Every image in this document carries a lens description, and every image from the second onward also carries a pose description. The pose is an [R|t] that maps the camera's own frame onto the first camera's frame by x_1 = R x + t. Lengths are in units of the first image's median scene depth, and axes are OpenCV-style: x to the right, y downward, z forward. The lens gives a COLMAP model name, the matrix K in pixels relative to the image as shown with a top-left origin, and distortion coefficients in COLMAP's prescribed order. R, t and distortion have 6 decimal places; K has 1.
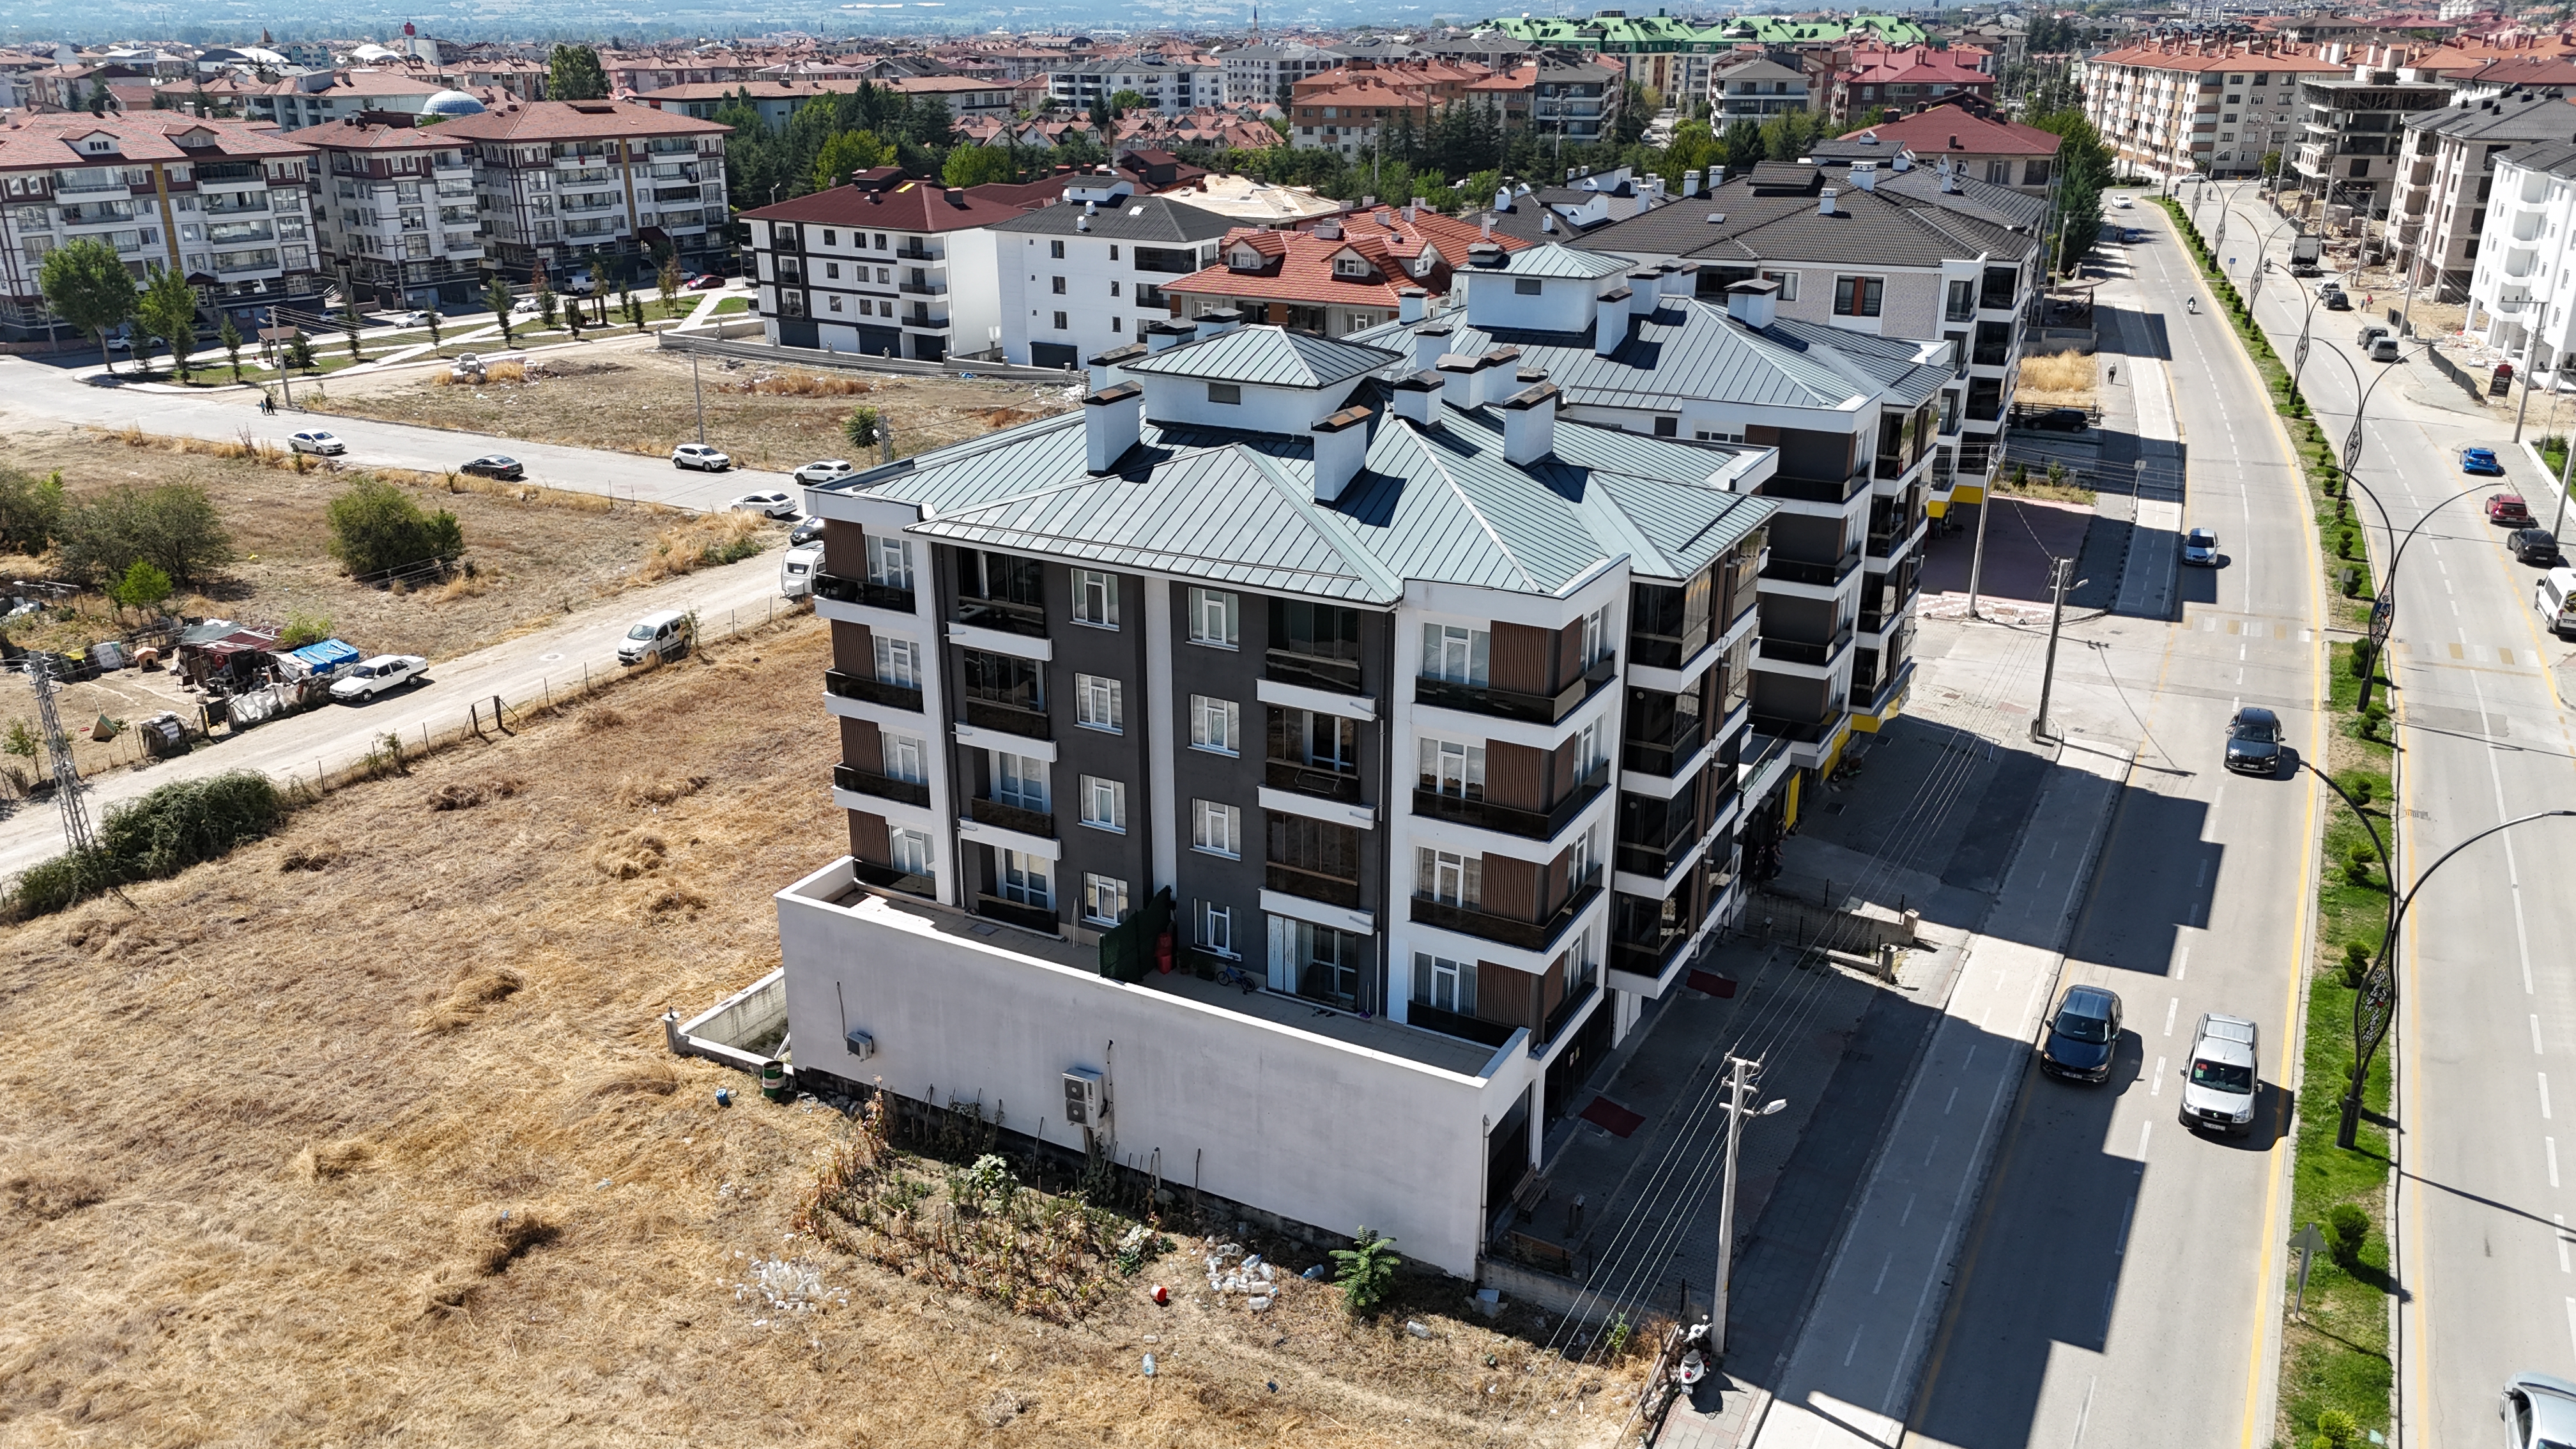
lens RADIAL K [[1903.6, 0, 1292.8], [0, 1903.6, 707.2], [0, 0, 1]] dist [0.068646, -0.062561]
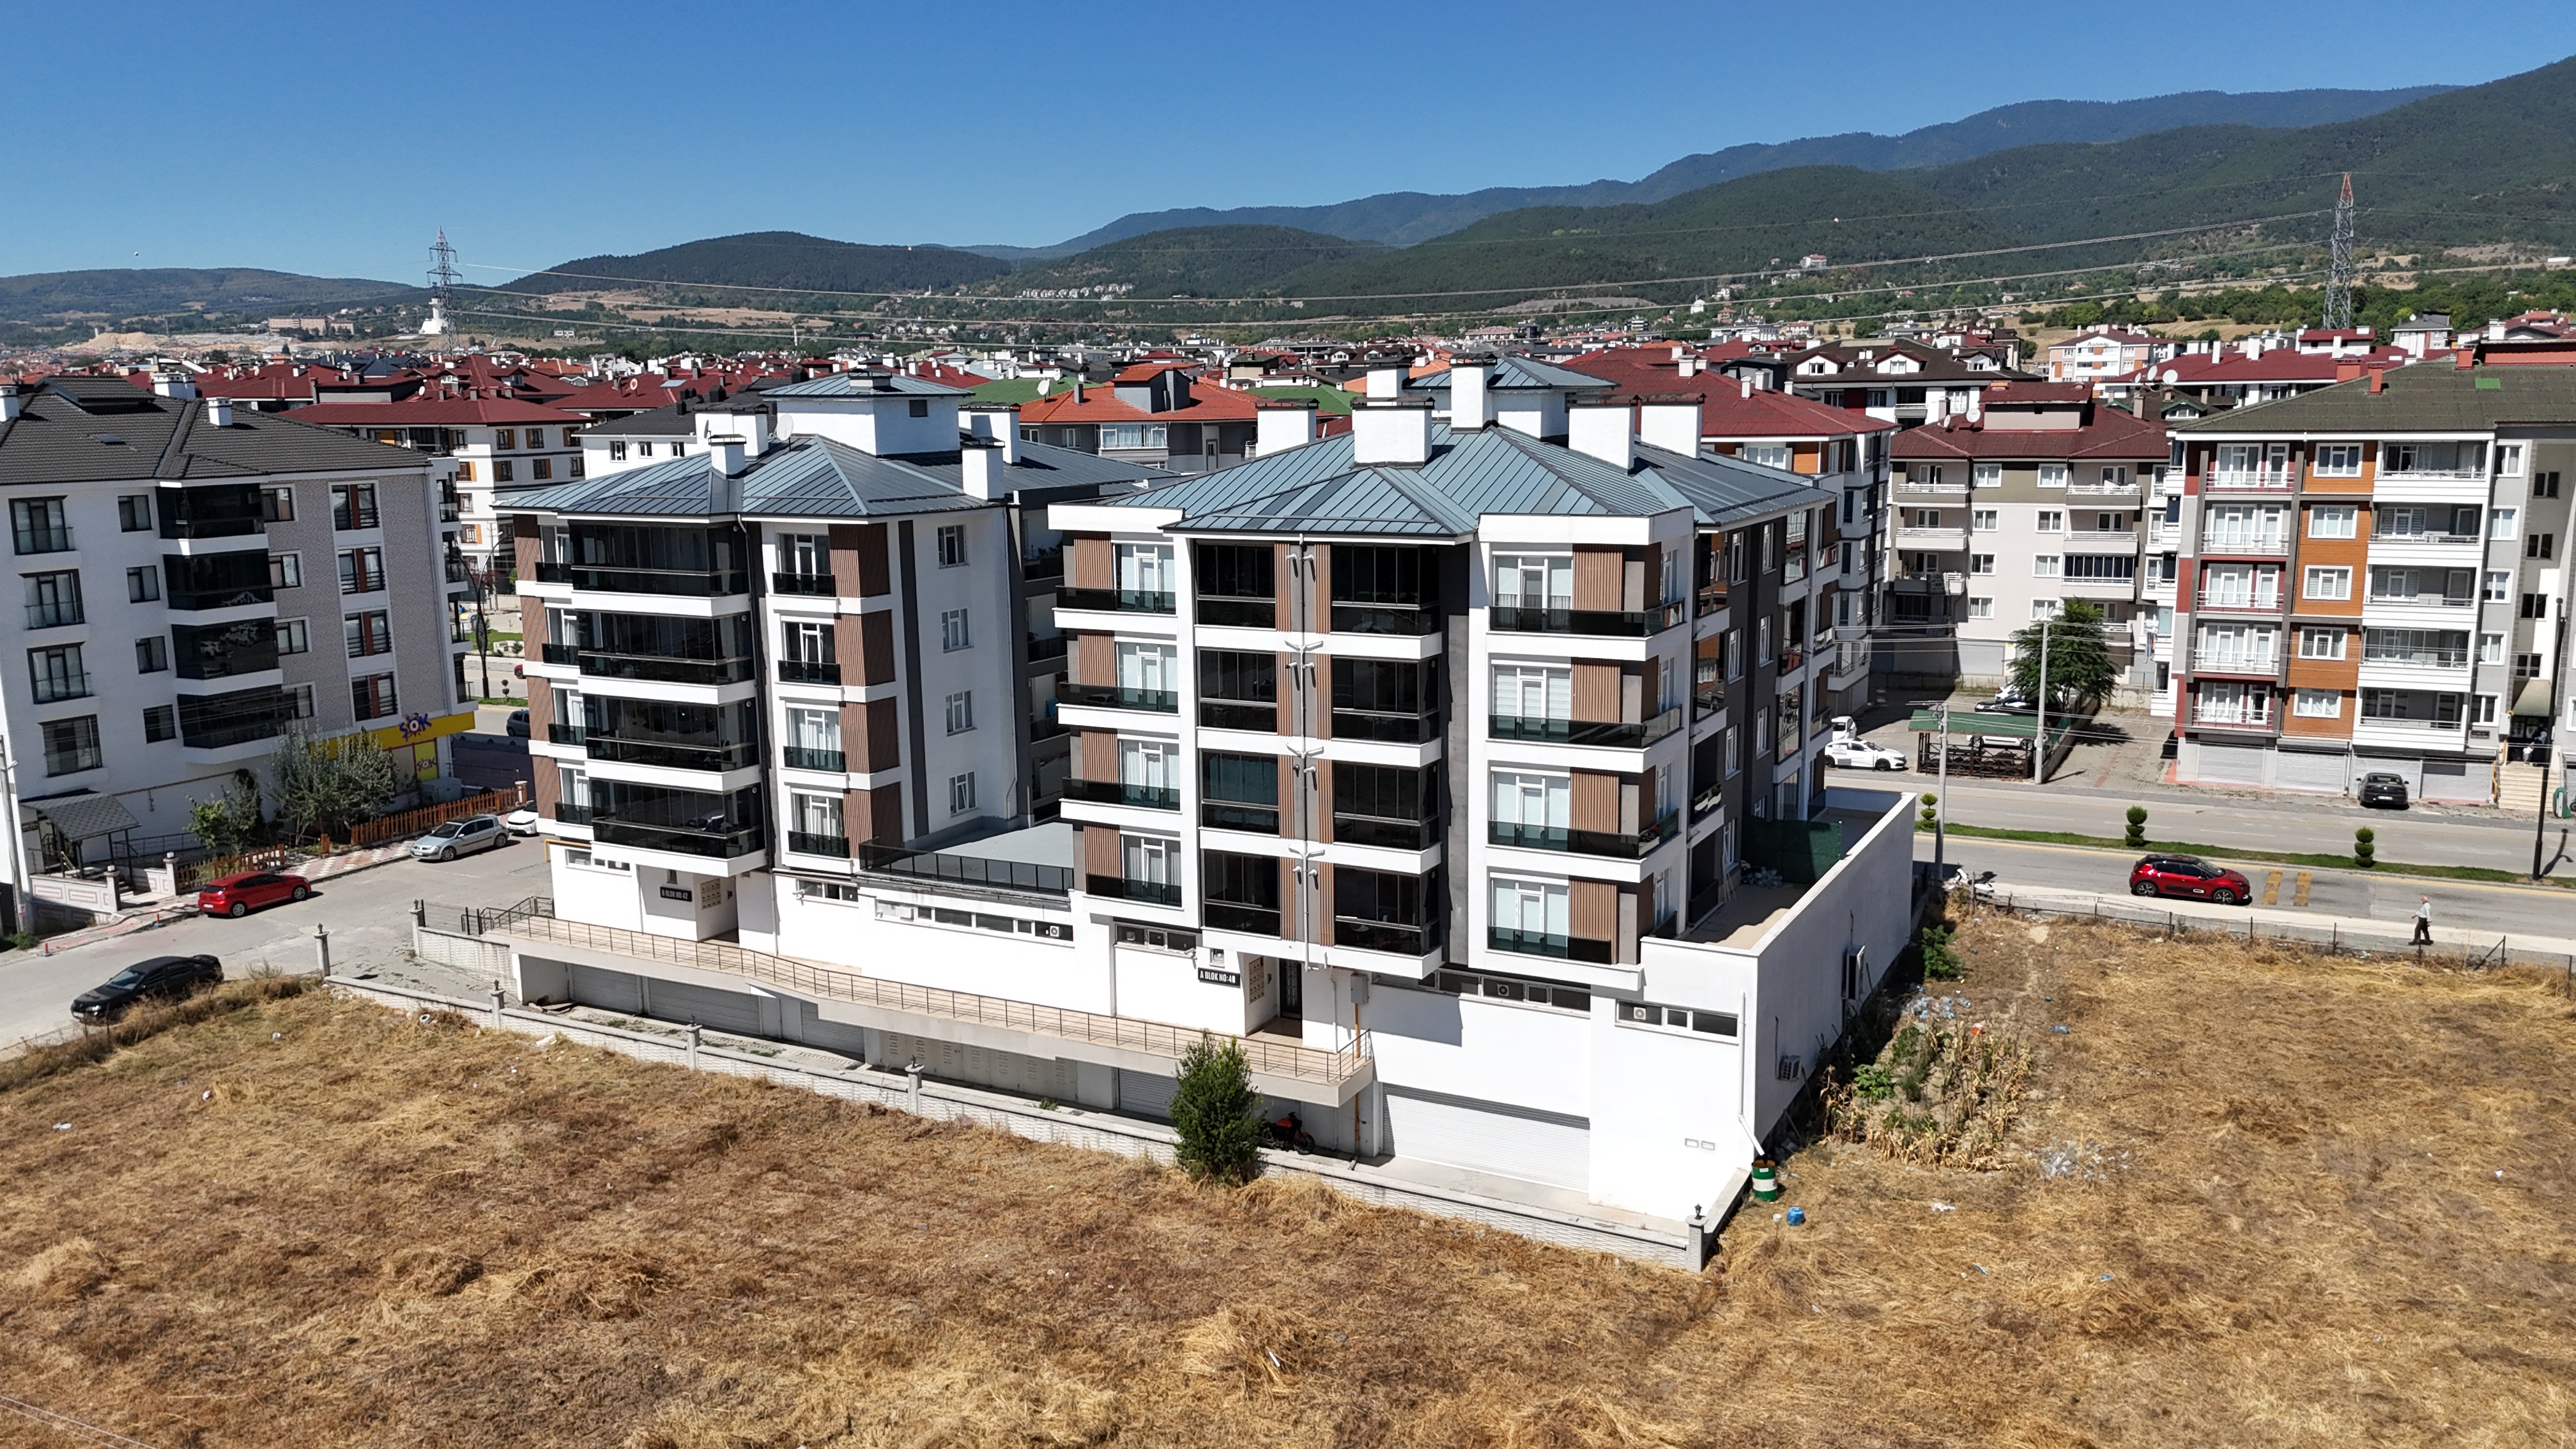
lens RADIAL K [[1903.6, 0, 1291.5], [0, 1903.6, 717.1], [0, 0, 1]] dist [0.068646, -0.062561]
pose [[-0.008953, -0.170150, 0.985377, -0.518720], [0.350617, 0.922322, 0.162448, -0.103723], [-0.936476, 0.346945, 0.051400, 0.513497]]
